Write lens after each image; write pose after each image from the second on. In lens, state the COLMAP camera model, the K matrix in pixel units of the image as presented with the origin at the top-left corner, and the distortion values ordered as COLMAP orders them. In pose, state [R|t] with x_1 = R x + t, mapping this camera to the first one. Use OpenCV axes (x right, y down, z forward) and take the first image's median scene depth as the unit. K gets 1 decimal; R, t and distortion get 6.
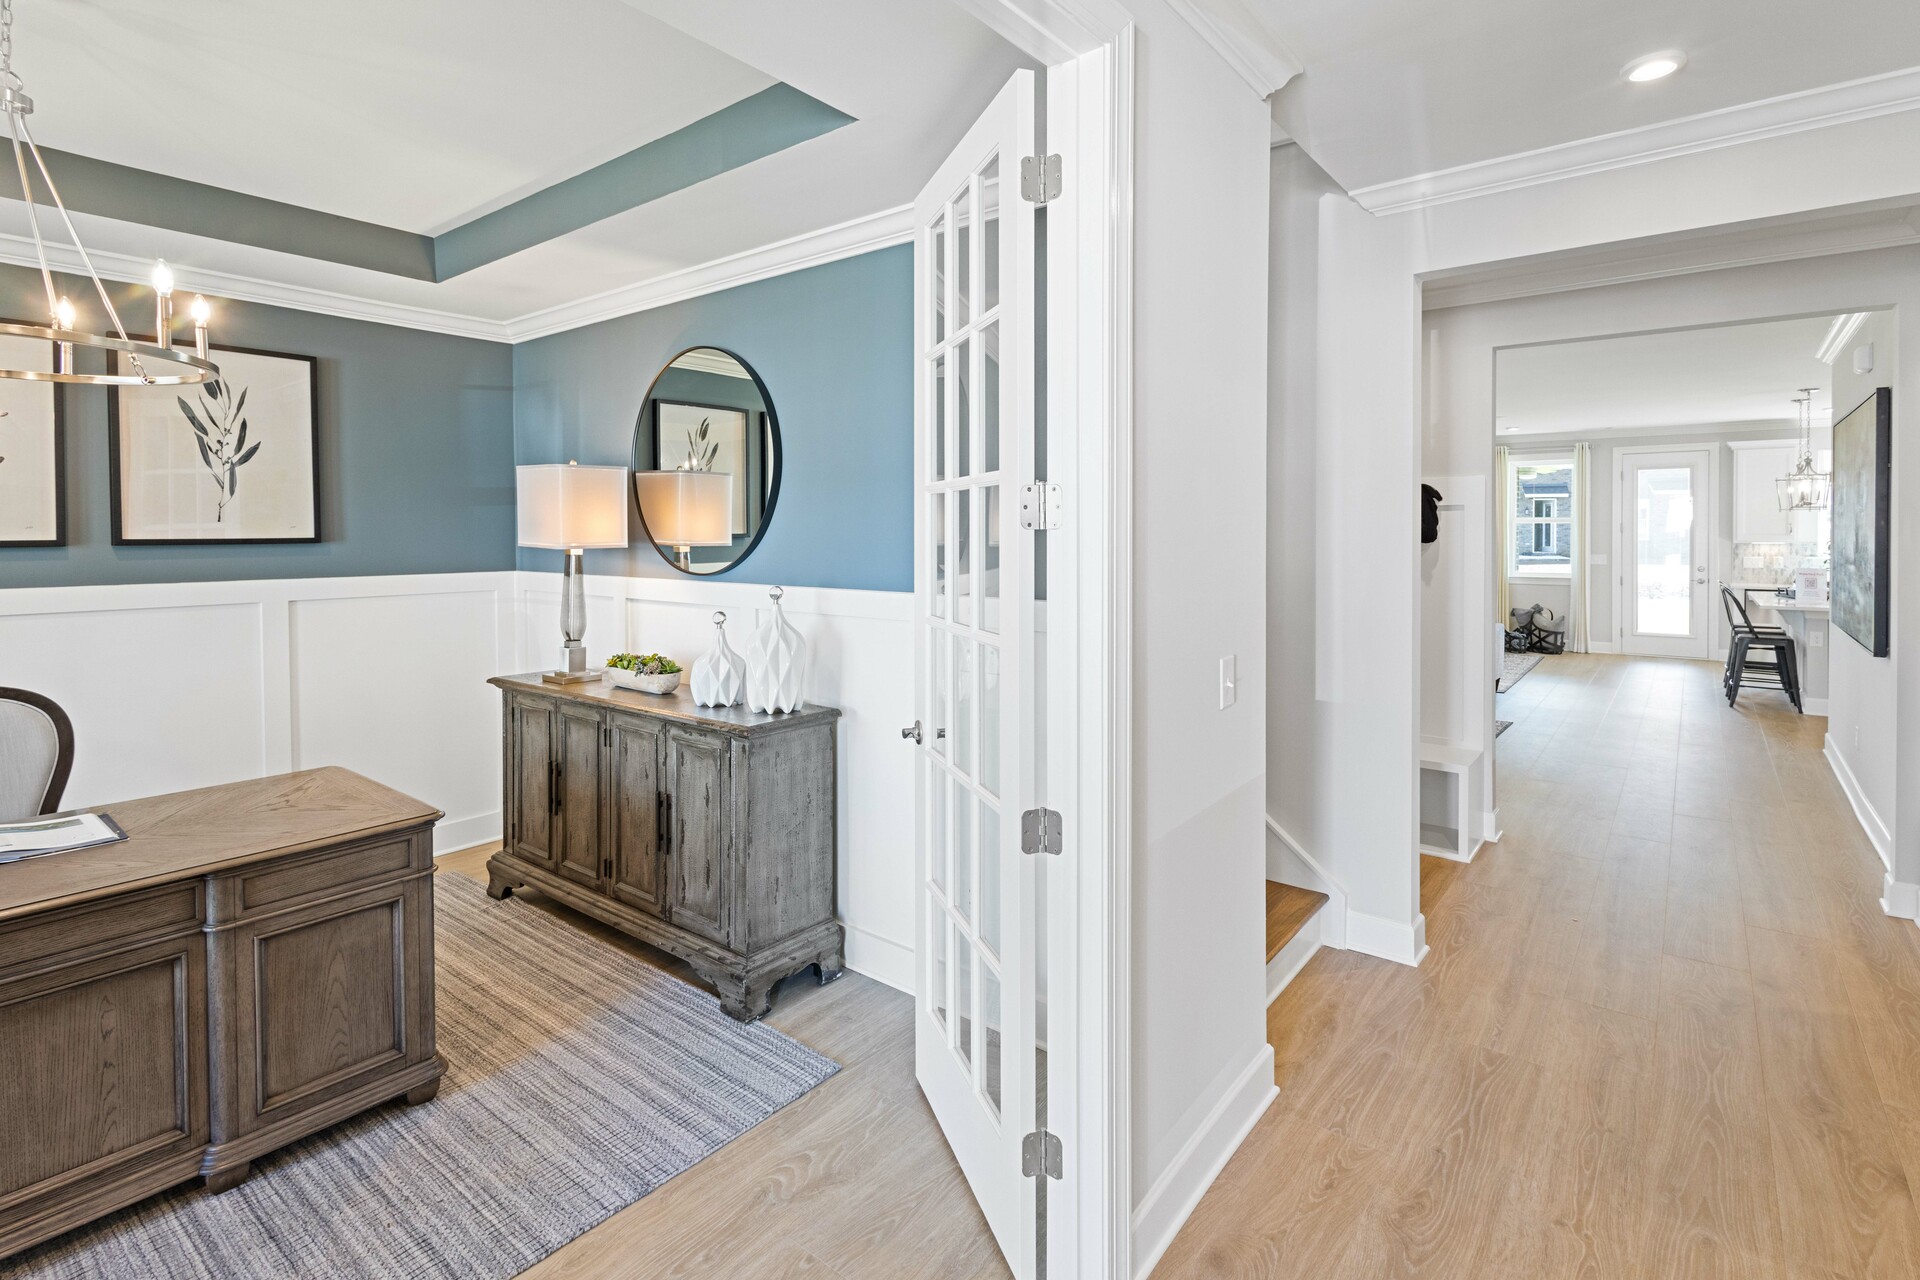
lens RADIAL K [[929.4, 0, 966.8], [0, 929.4, 540.9], [0, 0, 1]] dist [0.005717, -0.000746]
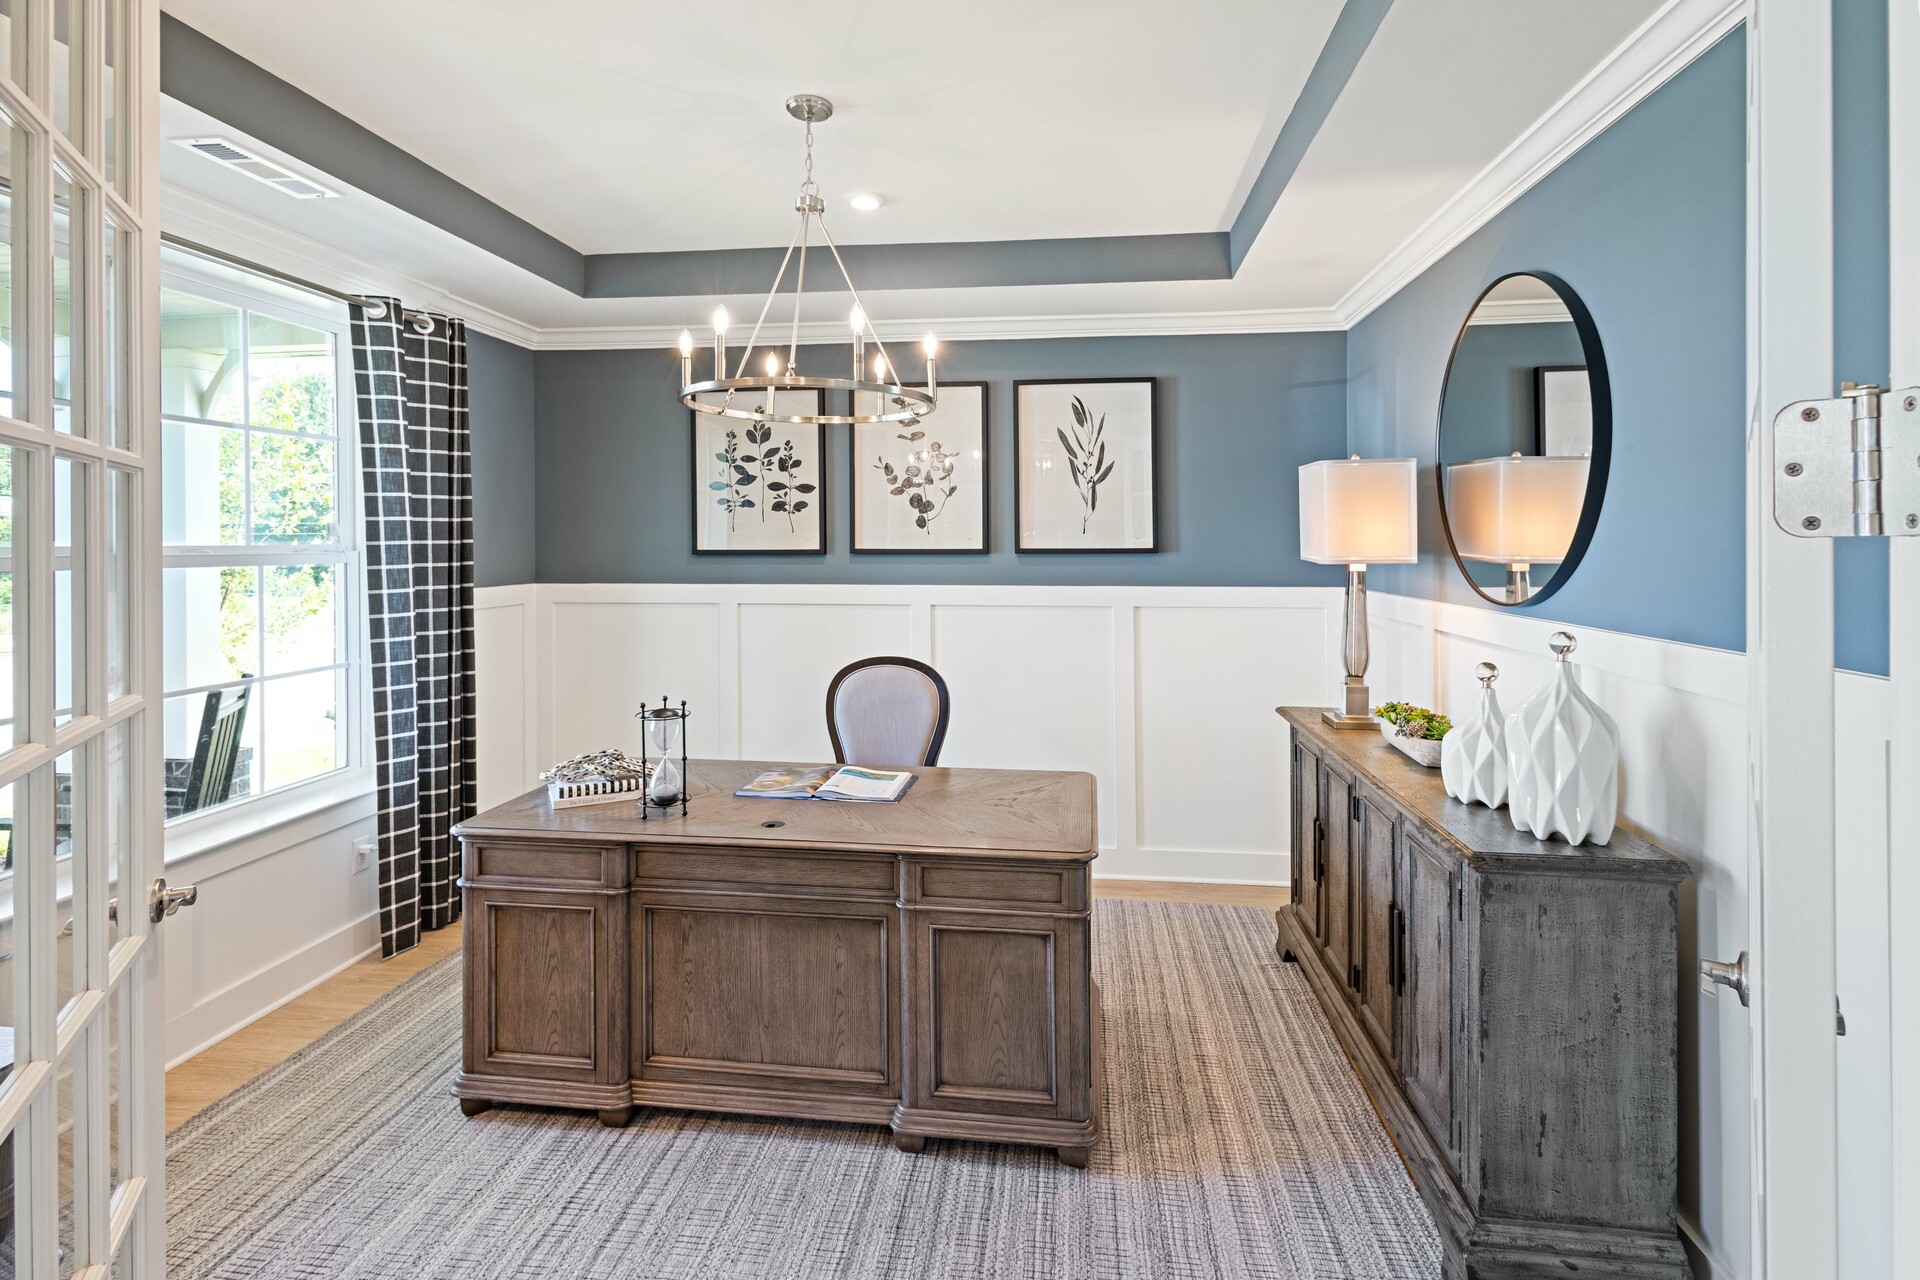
lens RADIAL K [[929.4, 0, 966.8], [0, 929.4, 540.9], [0, 0, 1]] dist [0.005717, -0.000746]
pose [[0.521682, -0.000481, -0.853140, 0.116776], [-0.009712, 0.999932, -0.006503, -0.003535], [0.853085, 0.011678, 0.521642, 0.351584]]
